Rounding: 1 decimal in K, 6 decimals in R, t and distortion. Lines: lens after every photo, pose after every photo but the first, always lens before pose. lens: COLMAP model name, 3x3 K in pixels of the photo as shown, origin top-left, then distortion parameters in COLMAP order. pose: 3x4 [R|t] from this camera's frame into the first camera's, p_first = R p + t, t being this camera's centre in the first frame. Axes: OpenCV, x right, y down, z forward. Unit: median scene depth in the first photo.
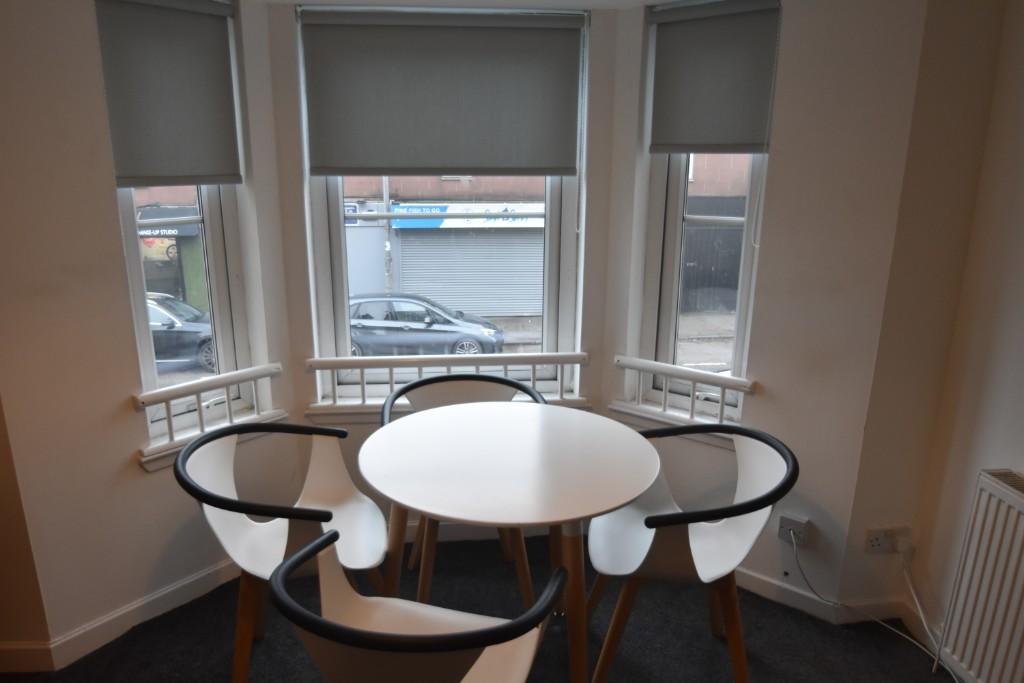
lens RADIAL K [[717.4, 0, 466.7], [0, 717.4, 353.8], [0, 0, 1]] dist [-0.038246, 0.001029]
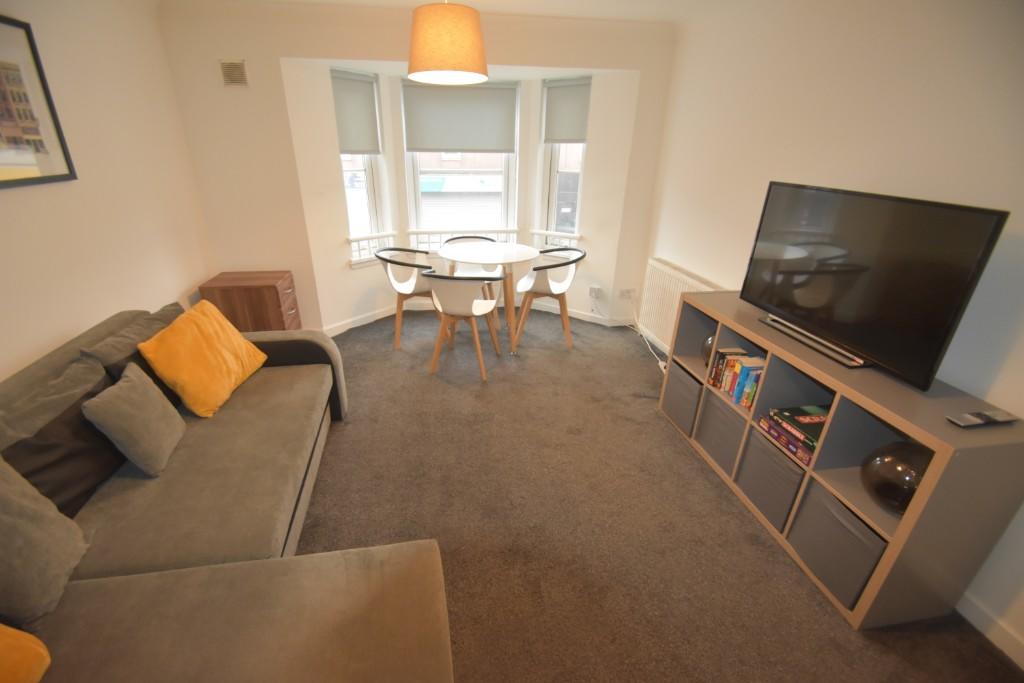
lens RADIAL K [[456.0, 0, 490.5], [0, 456.0, 352.4], [0, 0, 1]] dist [-0.002111, -0.000309]
pose [[0.997156, -0.020914, 0.072408, -0.061655], [0.009364, 0.987662, 0.156321, 0.195720], [-0.074784, -0.155198, 0.985049, -0.690852]]
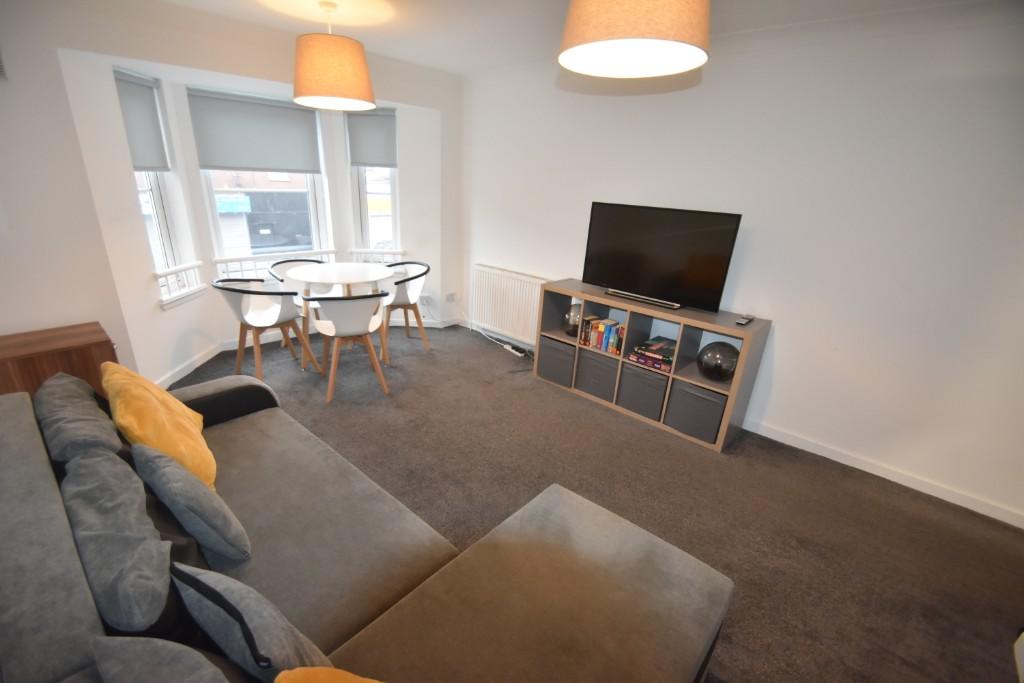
lens RADIAL K [[457.0, 0, 506.3], [0, 457.0, 345.3], [0, 0, 1]] dist [-0.000497, -0.000410]
pose [[0.734232, -0.204848, 0.647256, -0.554405], [0.135548, 0.978429, 0.155898, 0.179001], [-0.665229, -0.026731, 0.746161, -0.649828]]
